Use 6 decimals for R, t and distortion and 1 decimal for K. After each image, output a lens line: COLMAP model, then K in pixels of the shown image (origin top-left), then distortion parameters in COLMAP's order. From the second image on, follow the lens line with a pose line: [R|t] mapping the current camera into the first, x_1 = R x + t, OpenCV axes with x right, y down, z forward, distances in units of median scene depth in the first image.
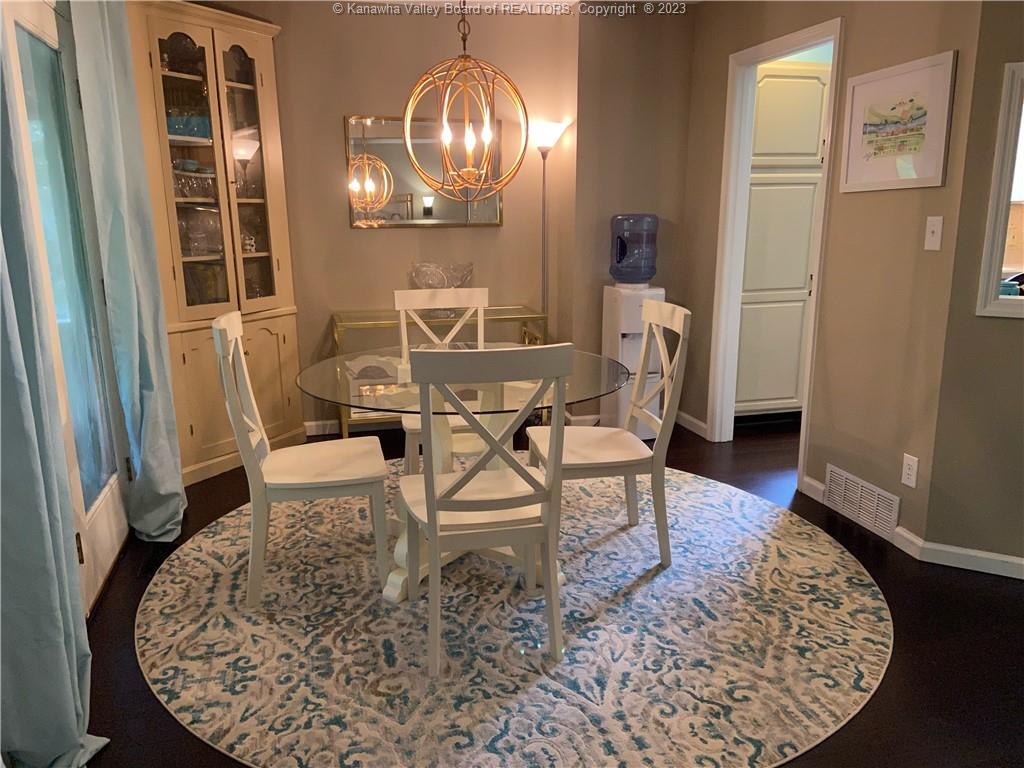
lens RADIAL K [[779.1, 0, 499.6], [0, 779.1, 388.4], [0, 0, 1]] dist [0.128662, -0.161112]
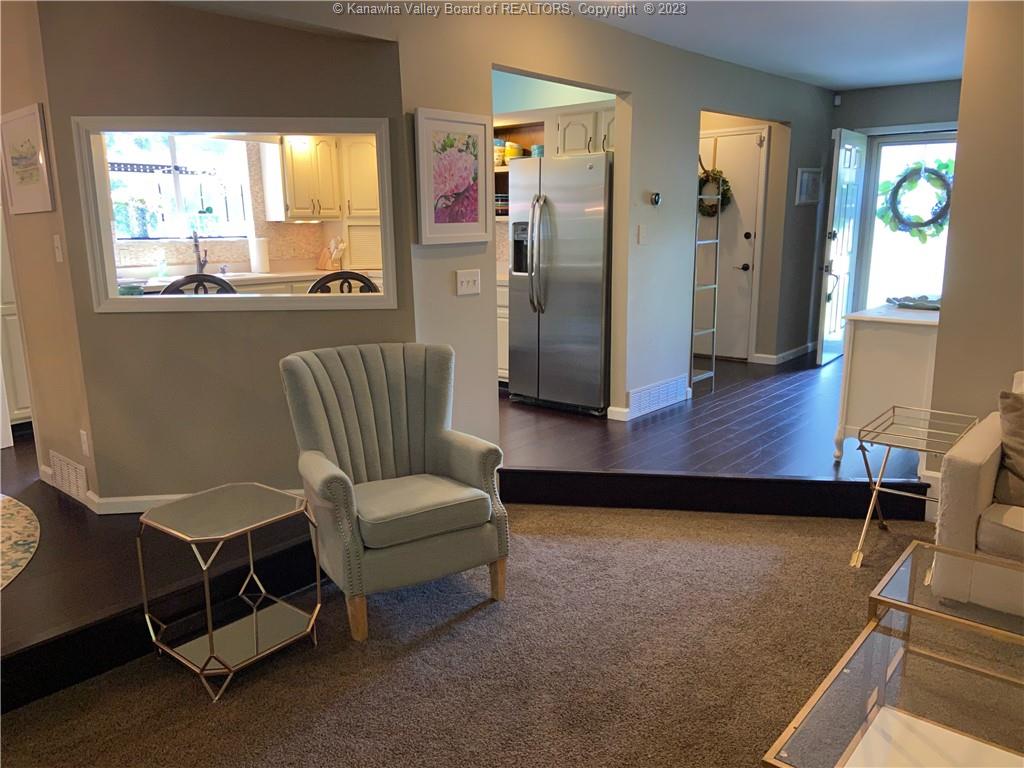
lens RADIAL K [[778.1, 0, 505.2], [0, 778.1, 378.0], [0, 0, 1]] dist [0.125261, -0.151784]
pose [[0.823033, -0.115530, 0.556120, 0.431872], [0.131722, 0.991226, 0.010976, 0.086477], [-0.552509, 0.064220, 0.831029, -0.419812]]
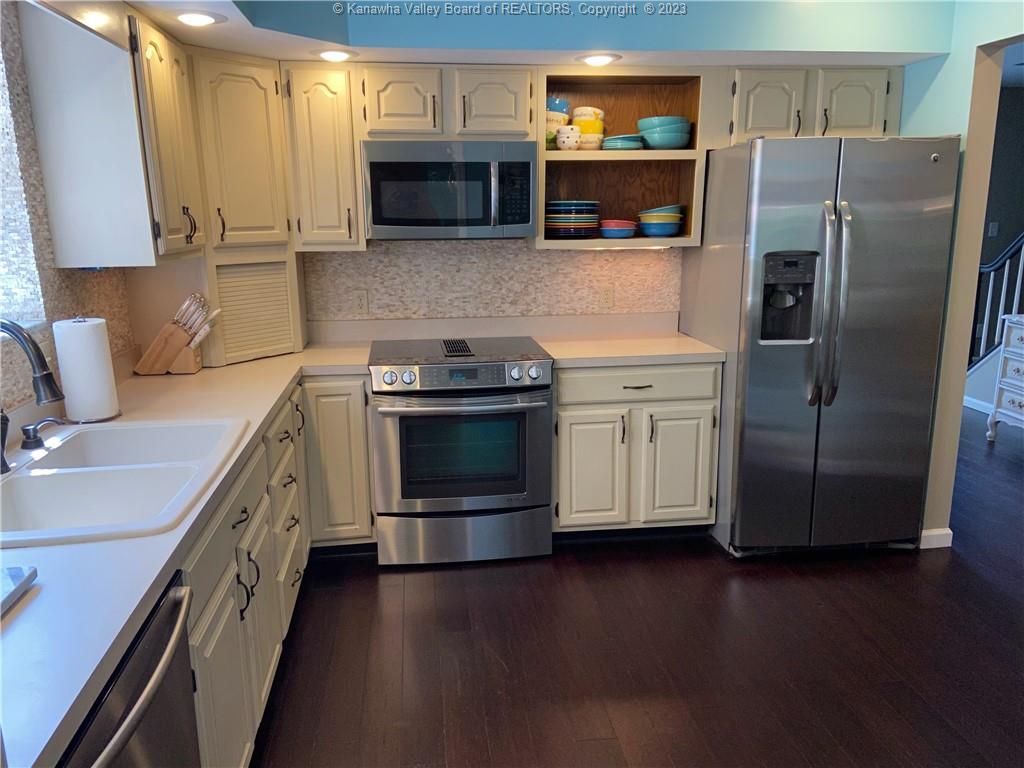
lens RADIAL K [[779.1, 0, 499.6], [0, 779.1, 388.4], [0, 0, 1]] dist [0.128662, -0.161112]
pose [[0.142695, -0.211687, 0.966864, 0.427176], [0.232506, 0.956695, 0.175146, -0.393193], [-0.962070, 0.199810, 0.185734, 1.437193]]
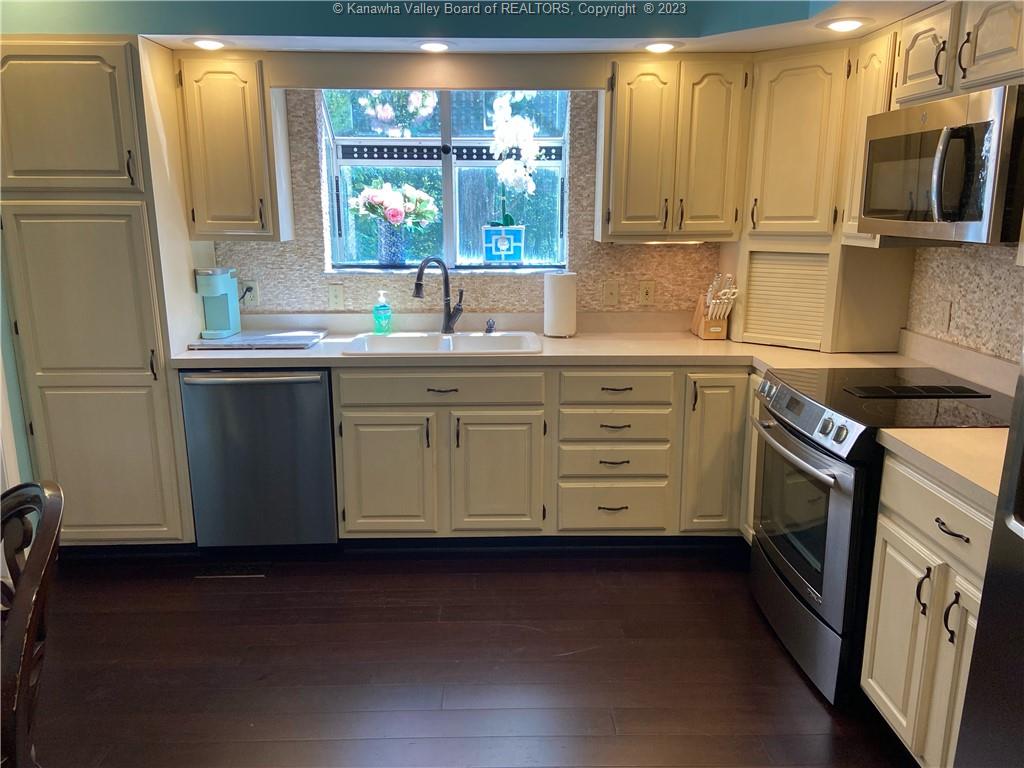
lens RADIAL K [[759.5, 0, 512.0], [0, 759.5, 384.0], [0, 0, 1]] dist [0.094492, -0.135240]
pose [[0.971344, 0.059655, -0.230070, 1.439097], [-0.058666, 0.998215, 0.011142, -0.239224], [0.230324, 0.002674, 0.973110, 0.740411]]
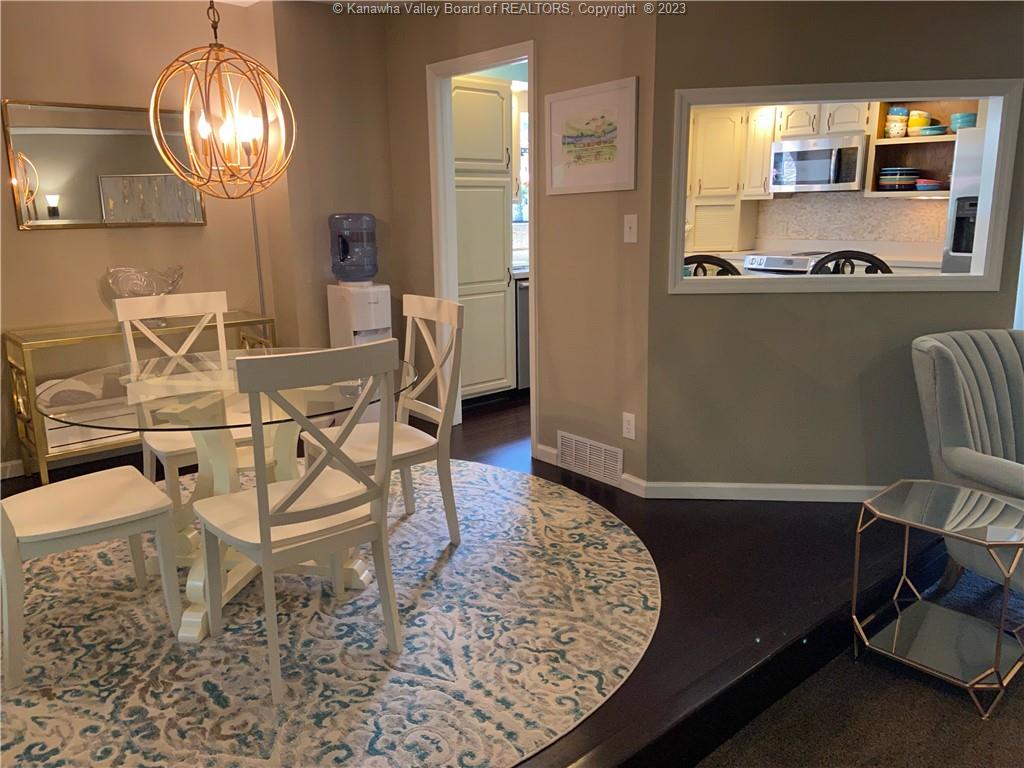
lens RADIAL K [[778.1, 0, 505.2], [0, 778.1, 378.0], [0, 0, 1]] dist [0.125261, -0.151784]
pose [[0.896492, -0.100386, 0.431538, -0.177743], [0.105660, 0.994332, 0.011804, -0.002483], [-0.430277, 0.035014, 0.902018, 0.014871]]
